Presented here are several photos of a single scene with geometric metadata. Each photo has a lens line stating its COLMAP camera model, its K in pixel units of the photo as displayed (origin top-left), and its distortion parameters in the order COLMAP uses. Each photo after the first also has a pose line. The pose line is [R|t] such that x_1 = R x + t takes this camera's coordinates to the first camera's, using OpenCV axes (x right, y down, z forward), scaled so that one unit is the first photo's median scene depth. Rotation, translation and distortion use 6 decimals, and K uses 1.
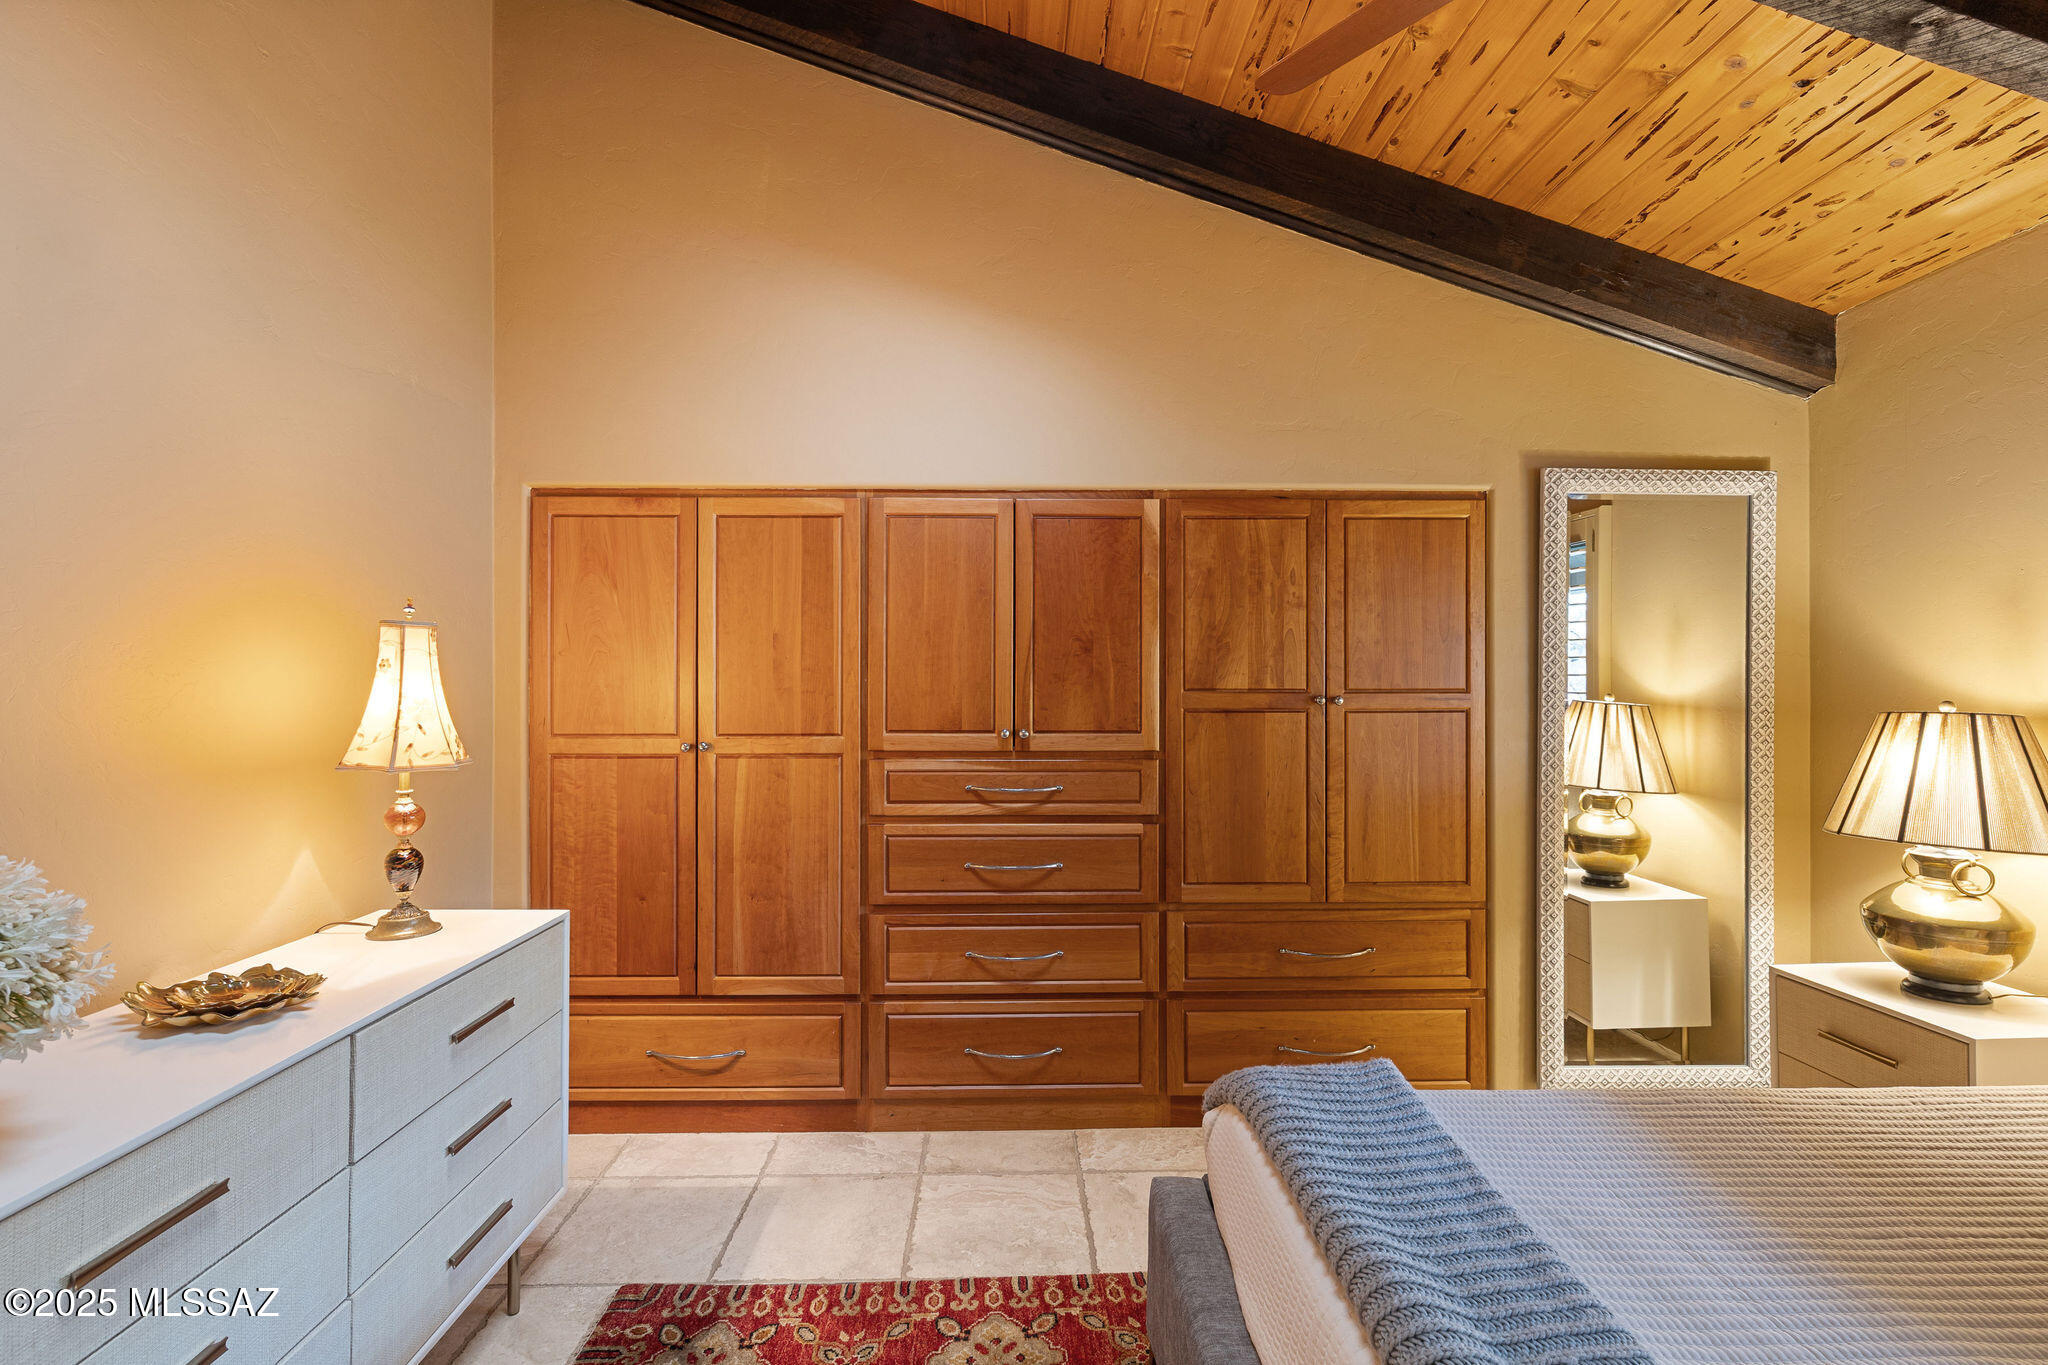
lens RADIAL K [[876.6, 0, 1027.3], [0, 876.6, 682.1], [0, 0, 1]] dist [-0.002616, 0.000232]
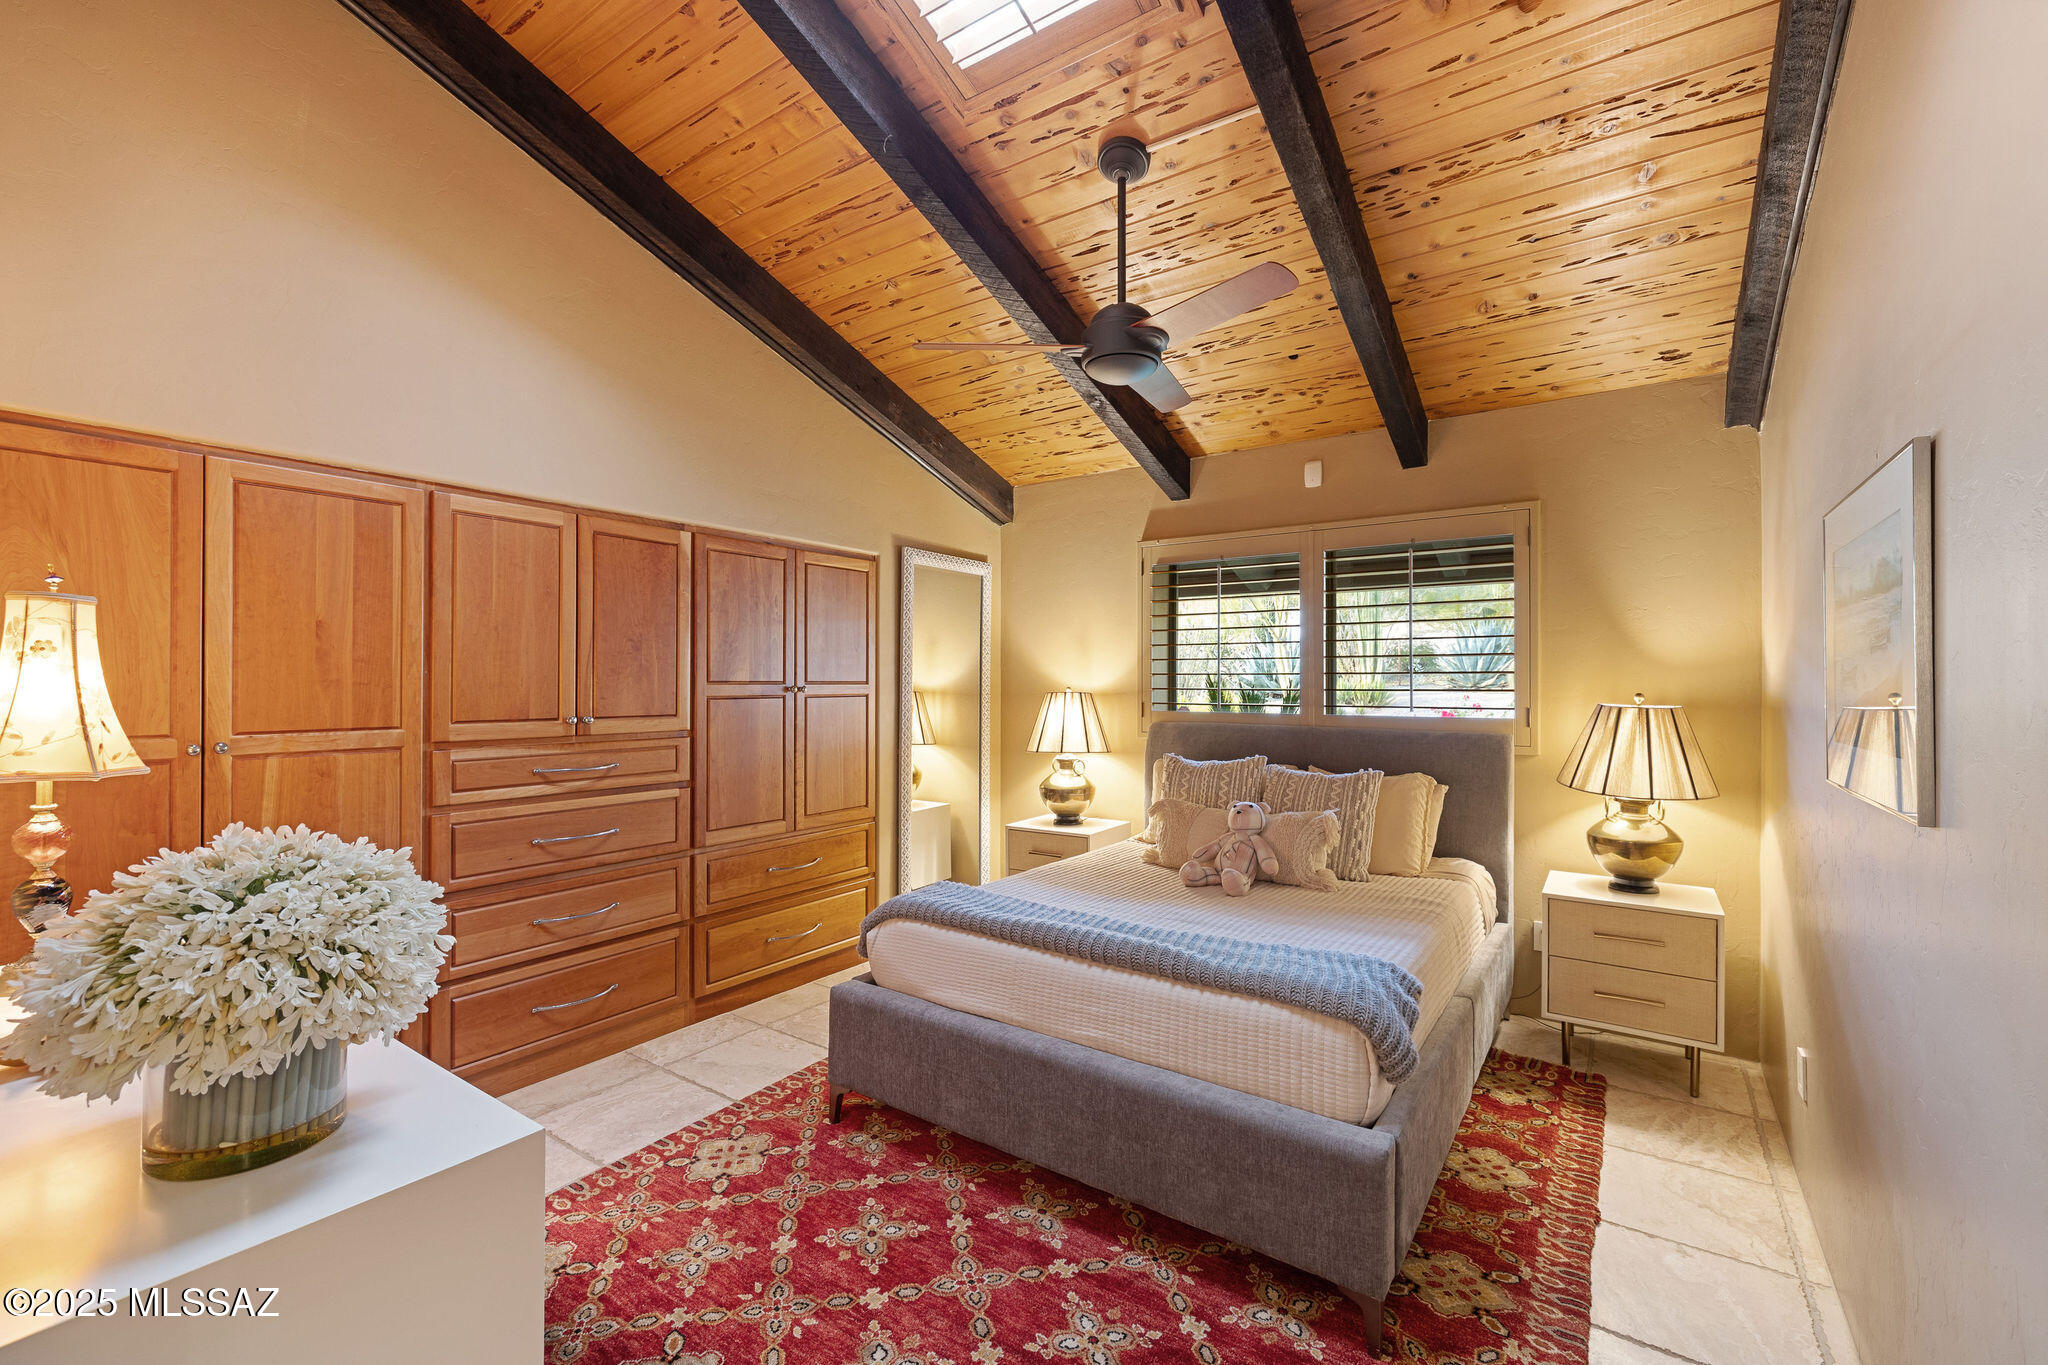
lens RADIAL K [[876.6, 0, 1010.1], [0, 876.6, 680.7], [0, 0, 1]] dist [-0.002616, 0.000232]
pose [[0.593170, 0.001711, 0.805076, -0.599611], [-0.003301, 0.999995, 0.000307, 0.005086], [-0.805071, -0.002840, 0.593172, -0.129637]]
